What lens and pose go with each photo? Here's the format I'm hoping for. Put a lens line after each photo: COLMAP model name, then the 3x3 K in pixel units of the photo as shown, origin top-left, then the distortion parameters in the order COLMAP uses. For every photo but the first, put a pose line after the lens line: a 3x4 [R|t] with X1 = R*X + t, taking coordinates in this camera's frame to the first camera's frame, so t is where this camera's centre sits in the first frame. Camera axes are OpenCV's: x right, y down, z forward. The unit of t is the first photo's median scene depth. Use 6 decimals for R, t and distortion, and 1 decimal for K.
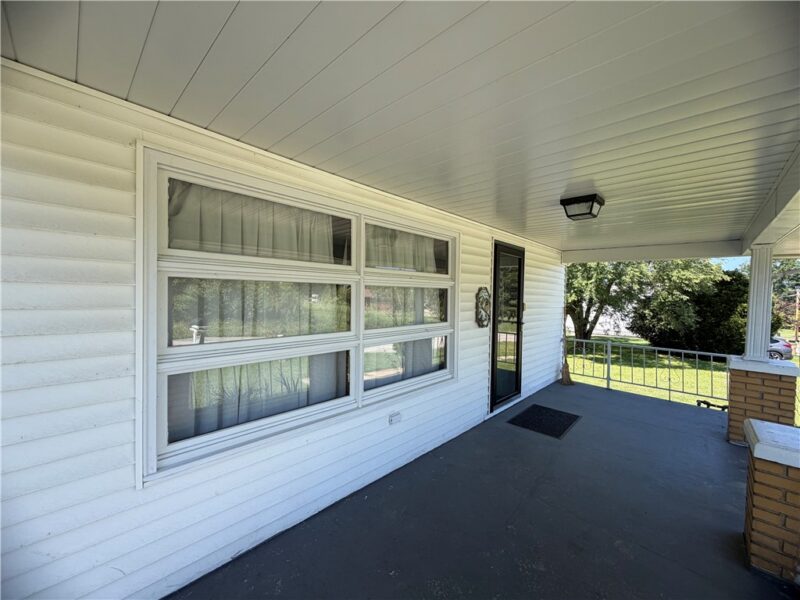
lens RADIAL K [[321.3, 0, 399.2], [0, 321.3, 301.3], [0, 0, 1]] dist [0.000043, 0.000228]
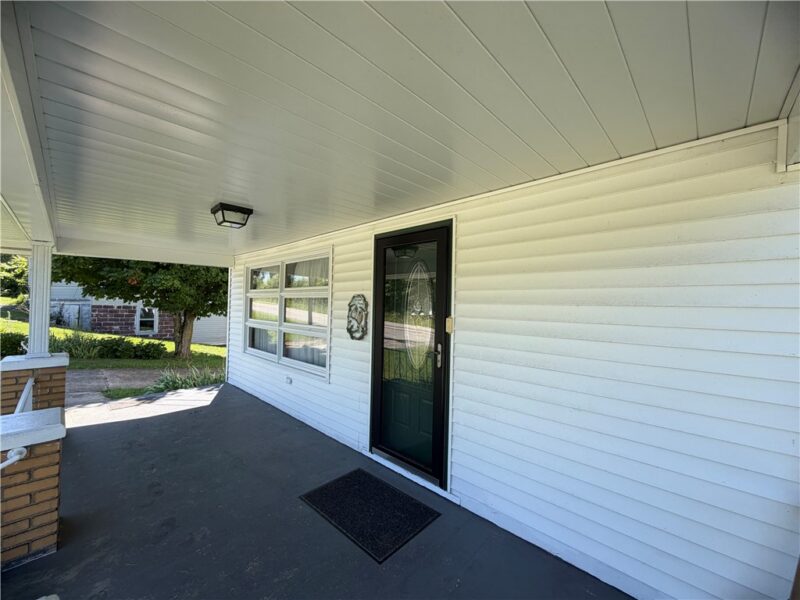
lens RADIAL K [[321.3, 0, 399.2], [0, 321.3, 301.3], [0, 0, 1]] dist [0.000043, 0.000228]
pose [[-0.016687, -0.031052, -0.999378, 1.174451], [-0.042766, 0.998625, -0.030314, -0.003089], [0.998946, 0.042234, -0.017992, 1.154341]]
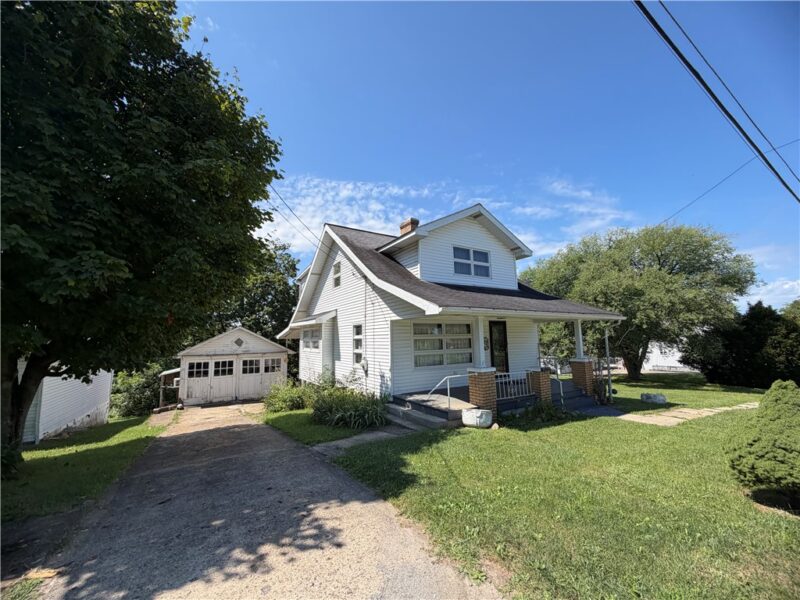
lens RADIAL K [[315.4, 0, 396.2], [0, 315.4, 302.9], [0, 0, 1]] dist [0.000834, -0.000043]
pose [[0.962819, -0.069016, -0.261182, 0.257811], [0.032455, 0.989364, -0.141794, 0.031670], [0.268190, 0.128045, 0.954819, -2.159595]]
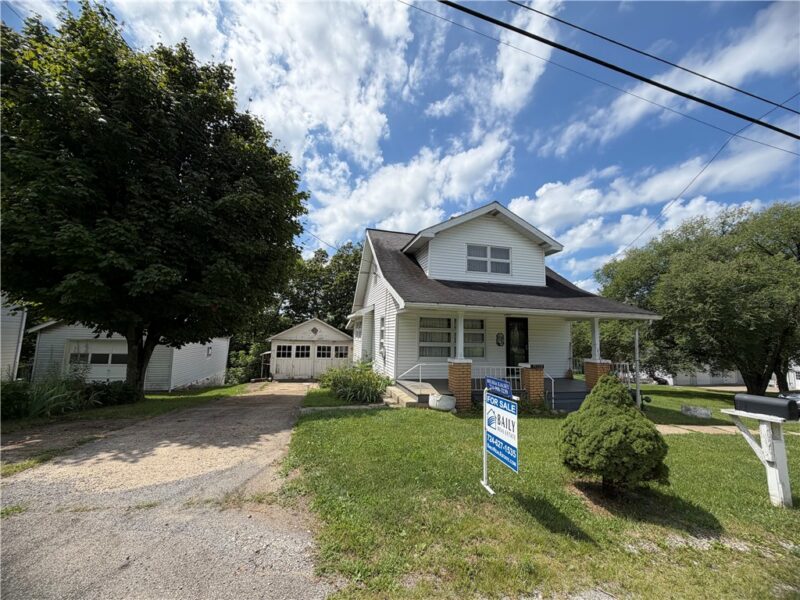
lens RADIAL K [[317.3, 0, 400.9], [0, 317.3, 302.6], [0, 0, 1]] dist [-0.000902, 0.000076]
pose [[0.840545, -0.054169, -0.539027, 1.141101], [-0.019674, 0.991280, -0.130298, 0.083311], [0.541385, 0.120126, 0.832149, -2.127753]]
